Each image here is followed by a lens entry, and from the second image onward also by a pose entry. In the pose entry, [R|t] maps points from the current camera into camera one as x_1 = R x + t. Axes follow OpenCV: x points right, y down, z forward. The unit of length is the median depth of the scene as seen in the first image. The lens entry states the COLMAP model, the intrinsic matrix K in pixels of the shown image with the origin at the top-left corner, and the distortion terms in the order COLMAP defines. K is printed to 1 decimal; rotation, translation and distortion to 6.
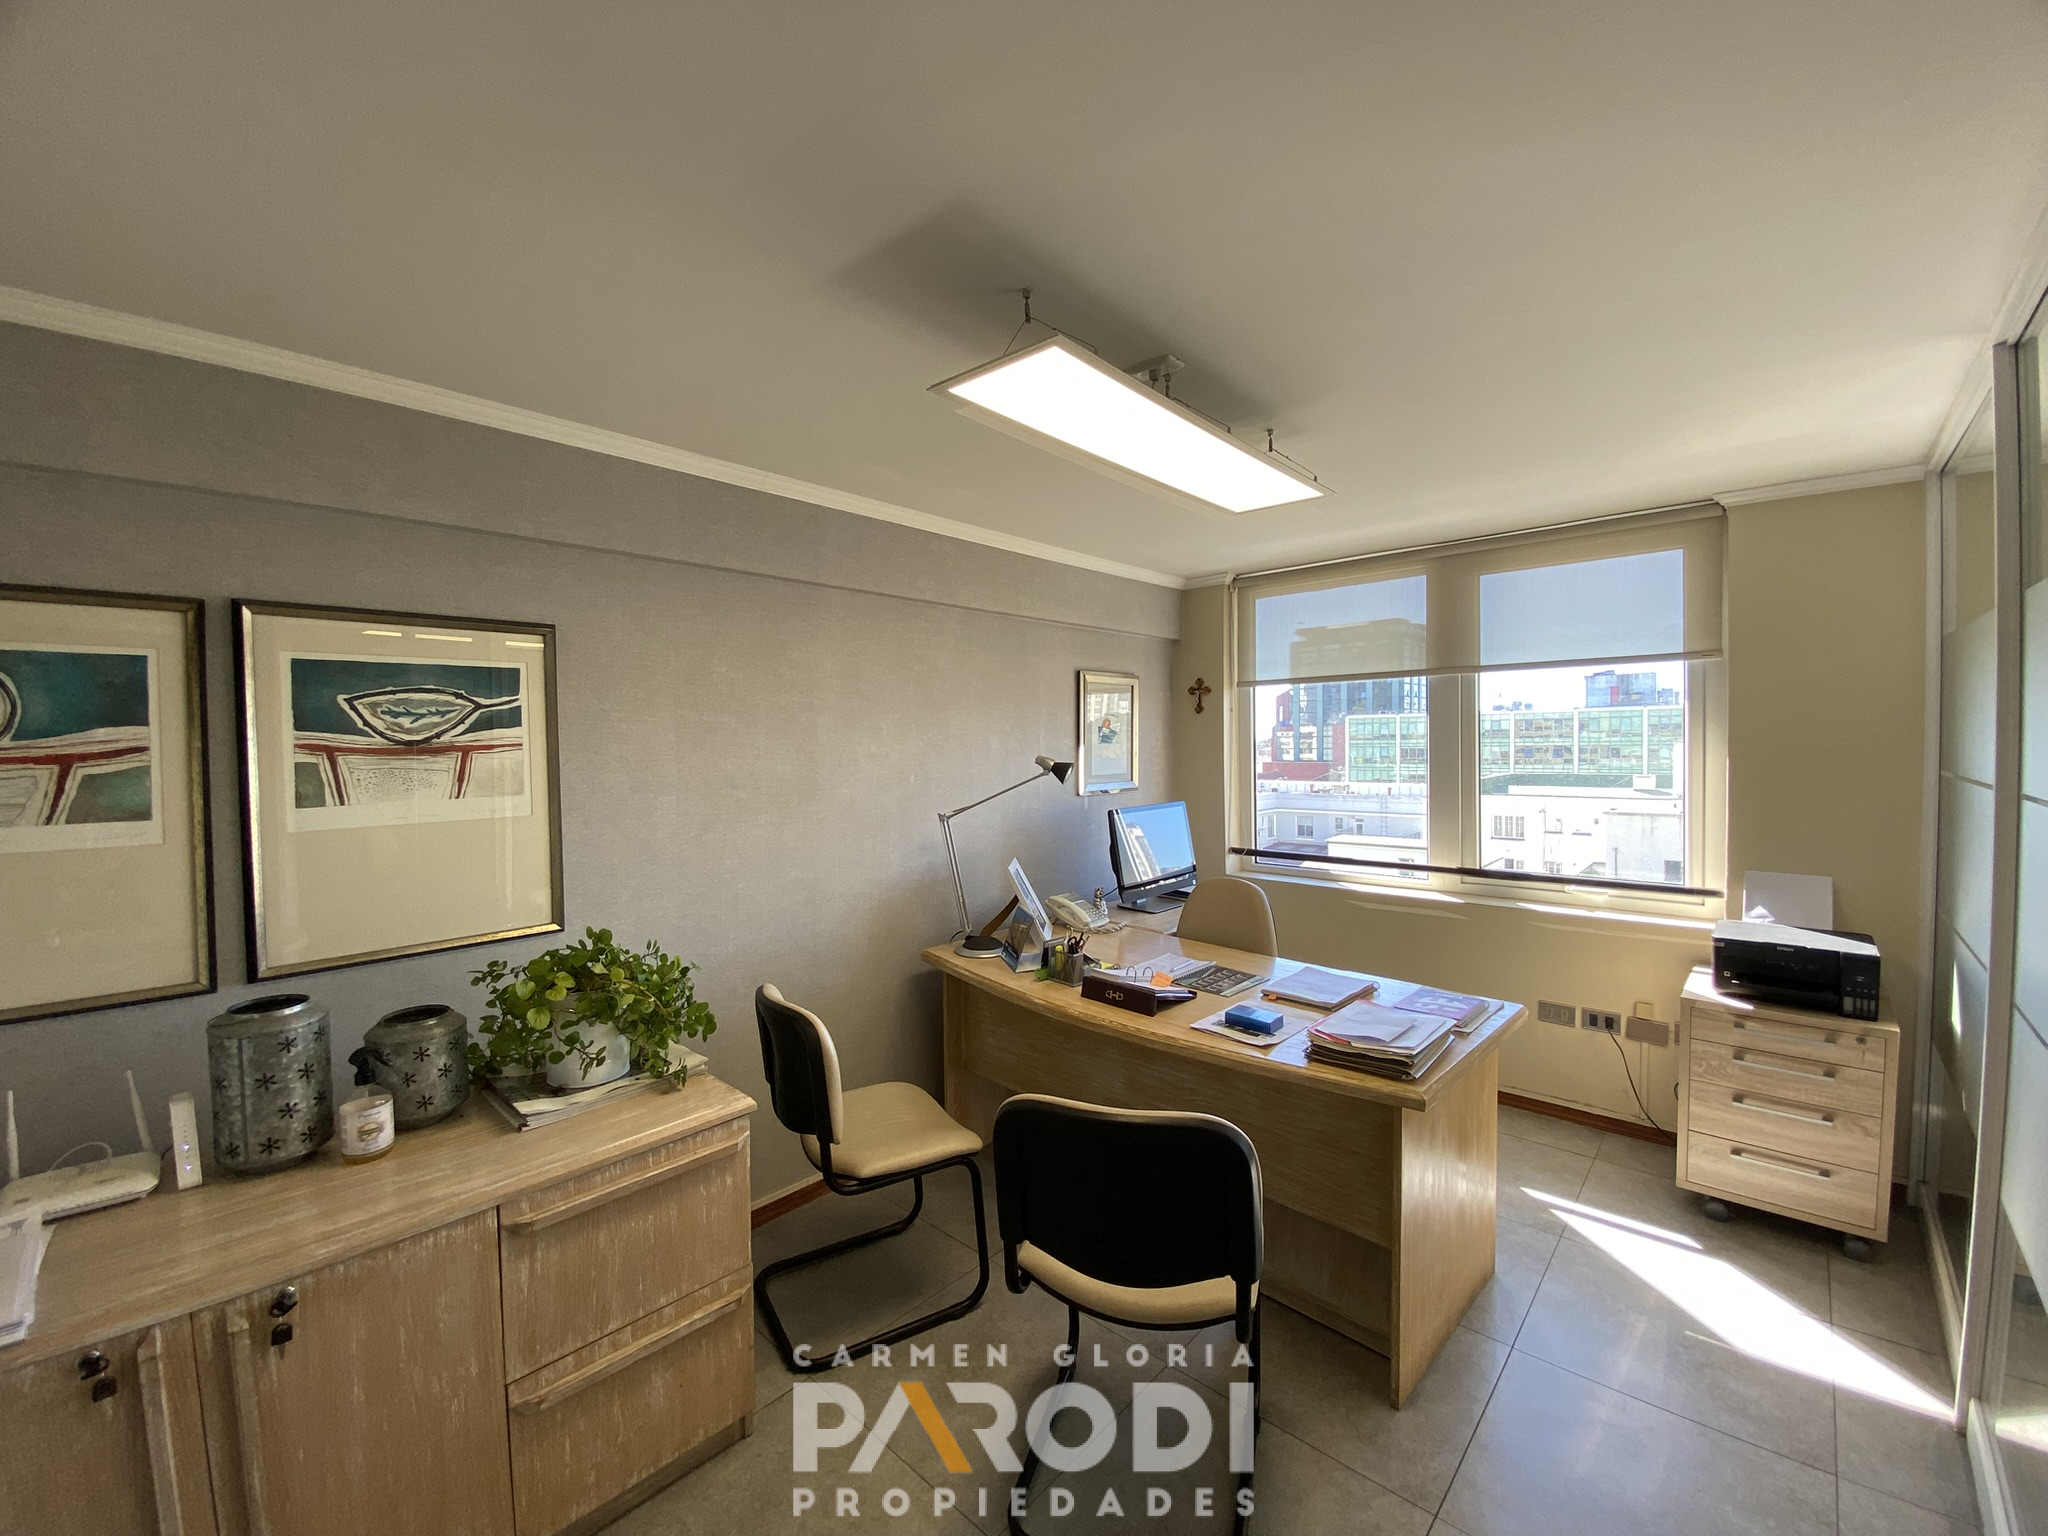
lens RADIAL K [[816.9, 0, 1000.3], [0, 816.9, 777.4], [0, 0, 1]] dist [0.010172, -0.013893]
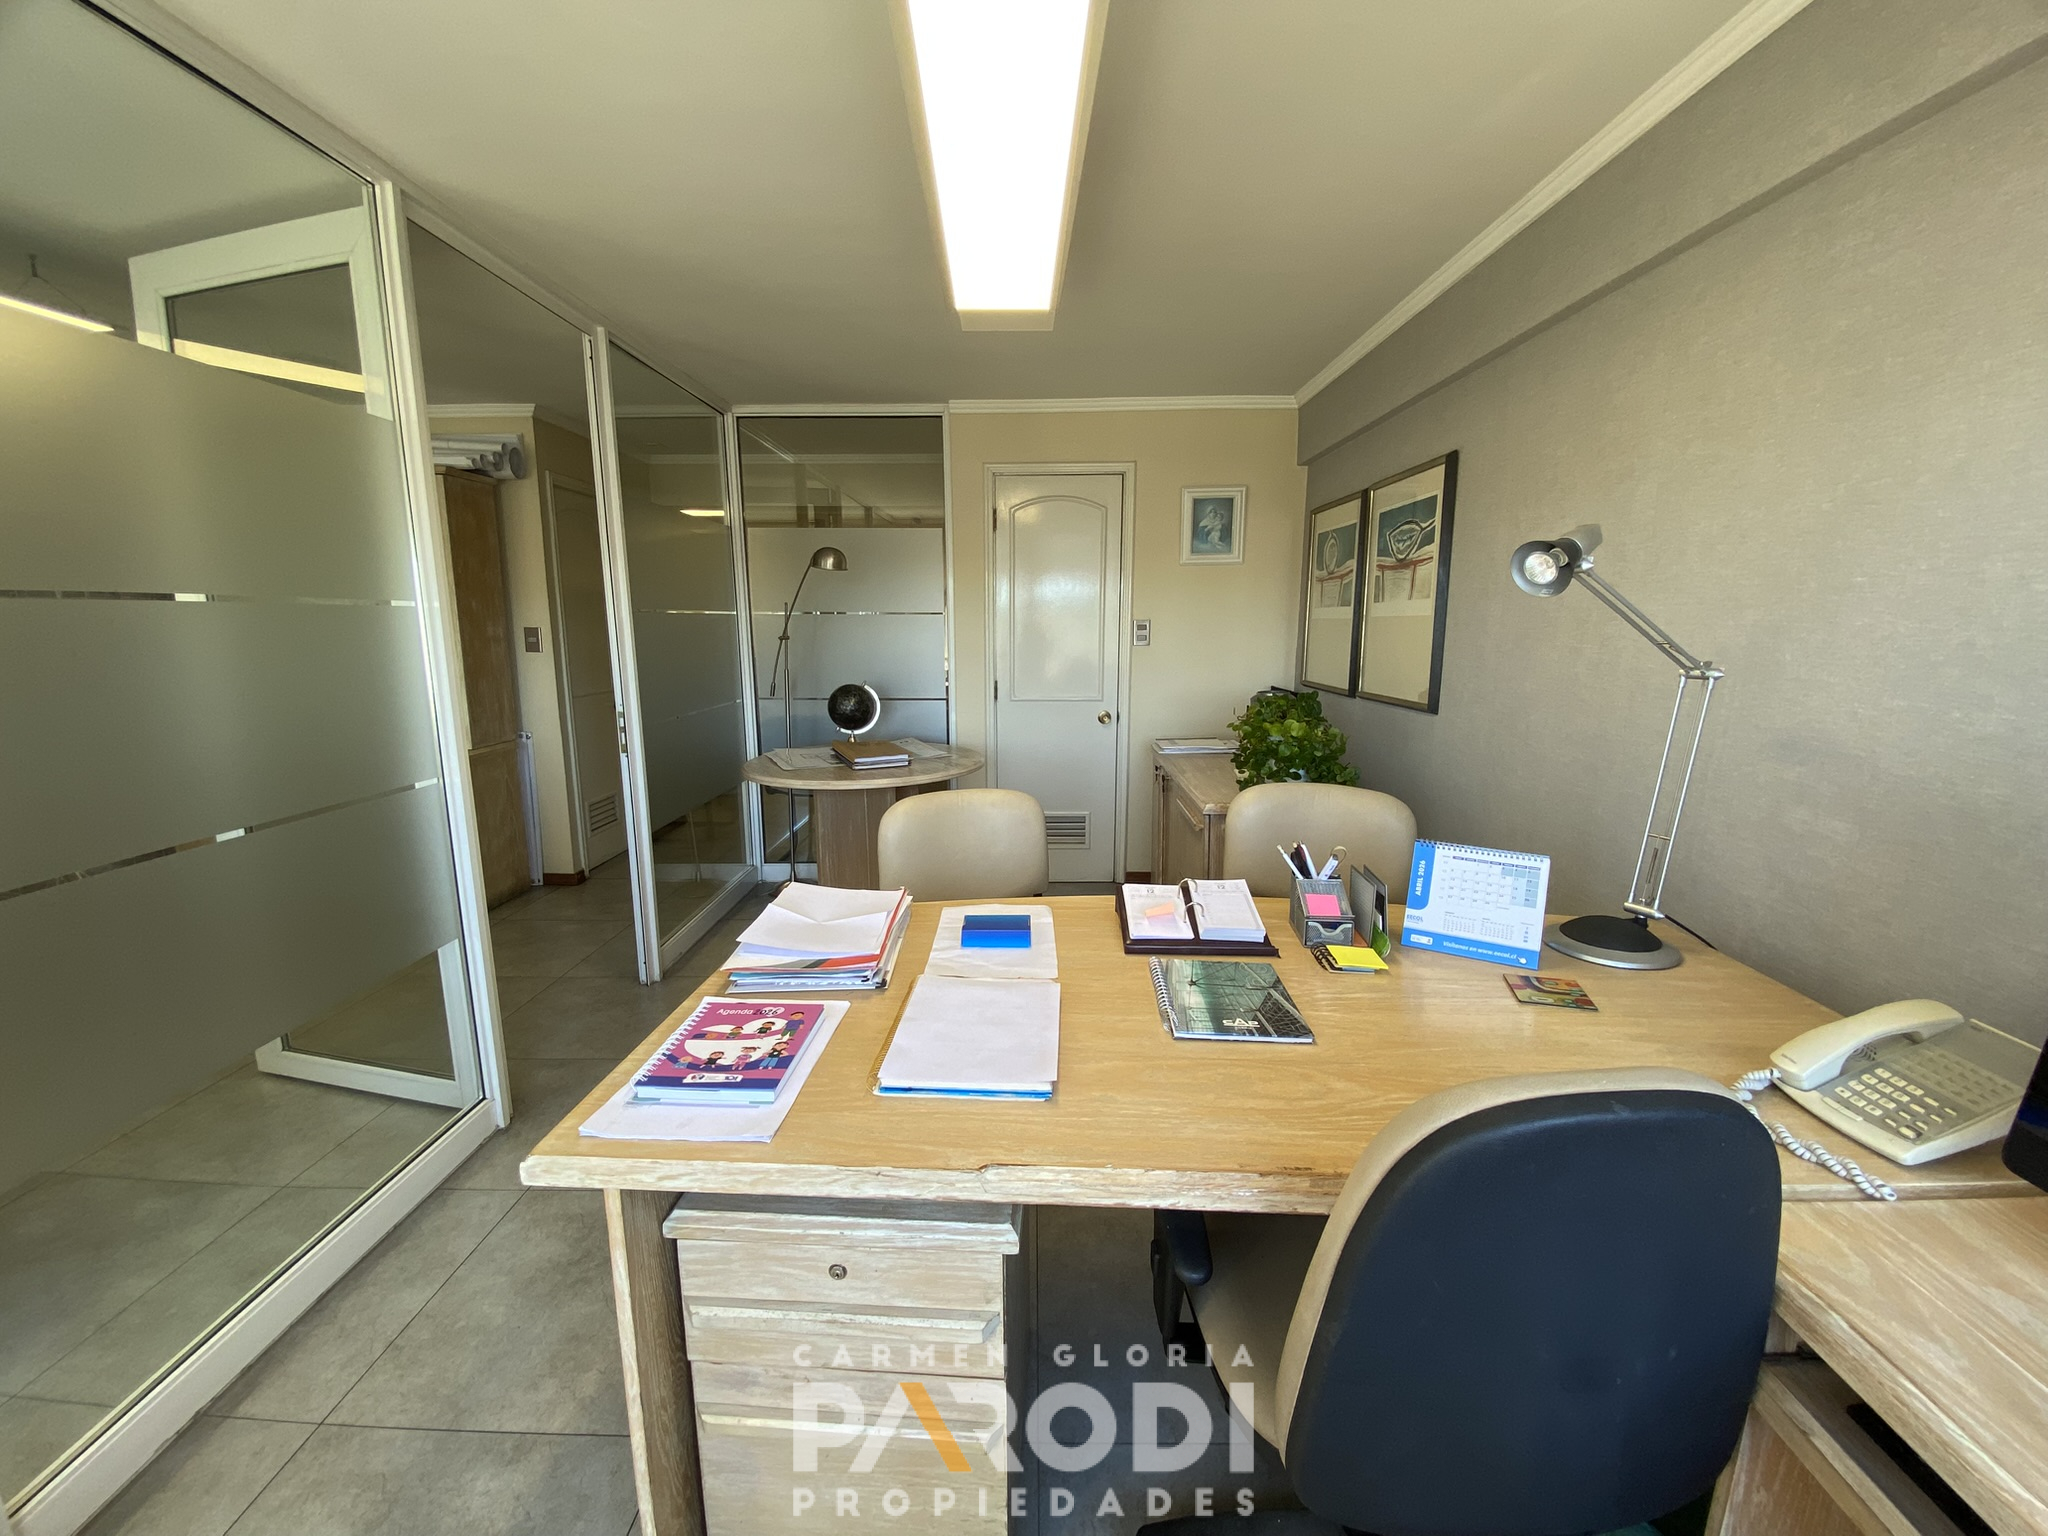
lens RADIAL K [[816.9, 0, 1025.6], [0, 816.9, 780.9], [0, 0, 1]] dist [0.010172, -0.013893]
pose [[-0.740139, 0.145963, -0.656422, 0.834994], [-0.011219, 0.973342, 0.229083, 0.014616], [0.672360, 0.176917, -0.718771, 1.704702]]
